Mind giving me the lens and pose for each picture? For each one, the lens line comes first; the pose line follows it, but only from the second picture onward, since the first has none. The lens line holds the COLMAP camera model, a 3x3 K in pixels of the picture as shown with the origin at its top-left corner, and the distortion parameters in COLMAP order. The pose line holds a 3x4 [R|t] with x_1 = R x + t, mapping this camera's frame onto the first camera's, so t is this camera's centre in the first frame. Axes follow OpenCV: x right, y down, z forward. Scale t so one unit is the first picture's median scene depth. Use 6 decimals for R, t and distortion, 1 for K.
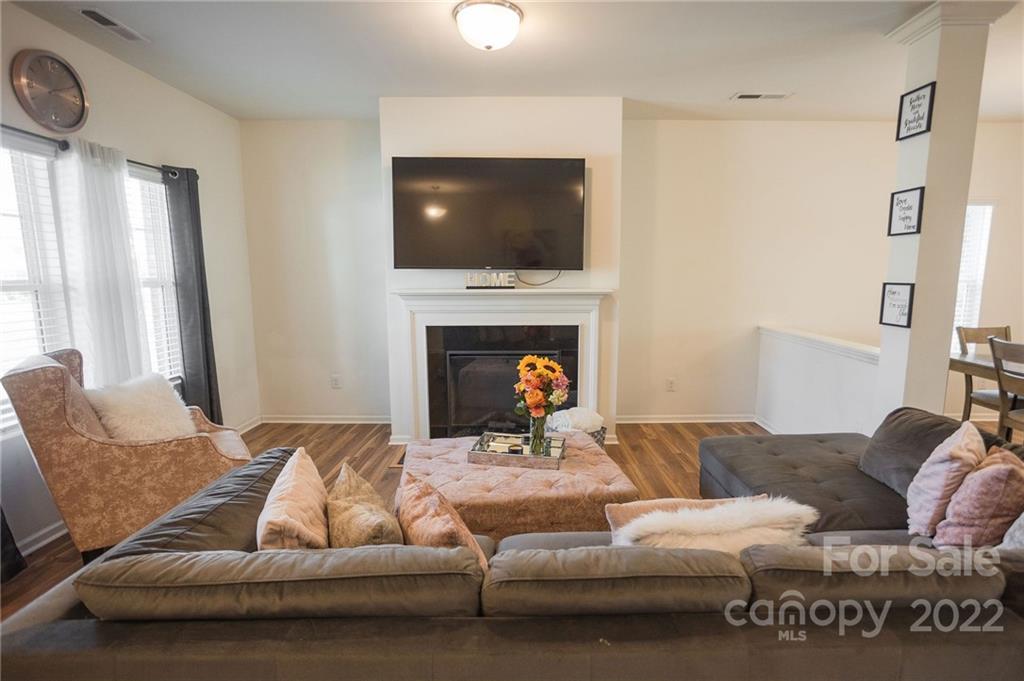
lens RADIAL K [[528.4, 0, 518.9], [0, 528.4, 348.8], [0, 0, 1]] dist [-0.004361, 0.000376]
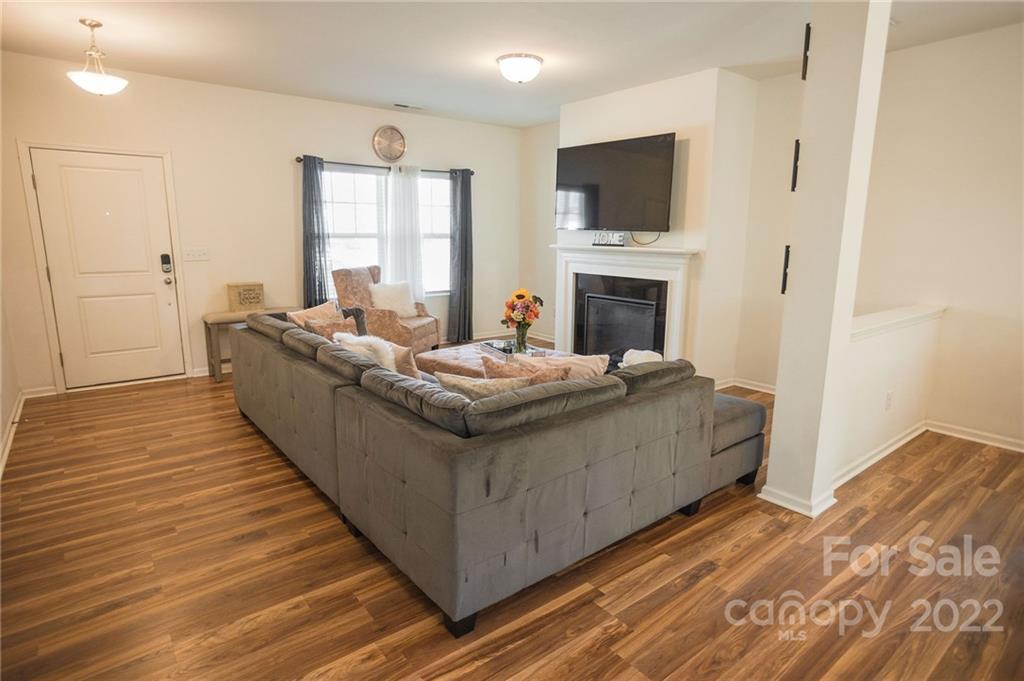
lens RADIAL K [[552.8, 0, 513.6], [0, 552.8, 335.4], [0, 0, 1]] dist [-0.014951, 0.003083]
pose [[0.624264, 0.154237, -0.765836, 0.848375], [-0.125564, 0.987381, 0.096503, -0.002364], [0.771057, 0.035918, 0.635753, 0.003089]]
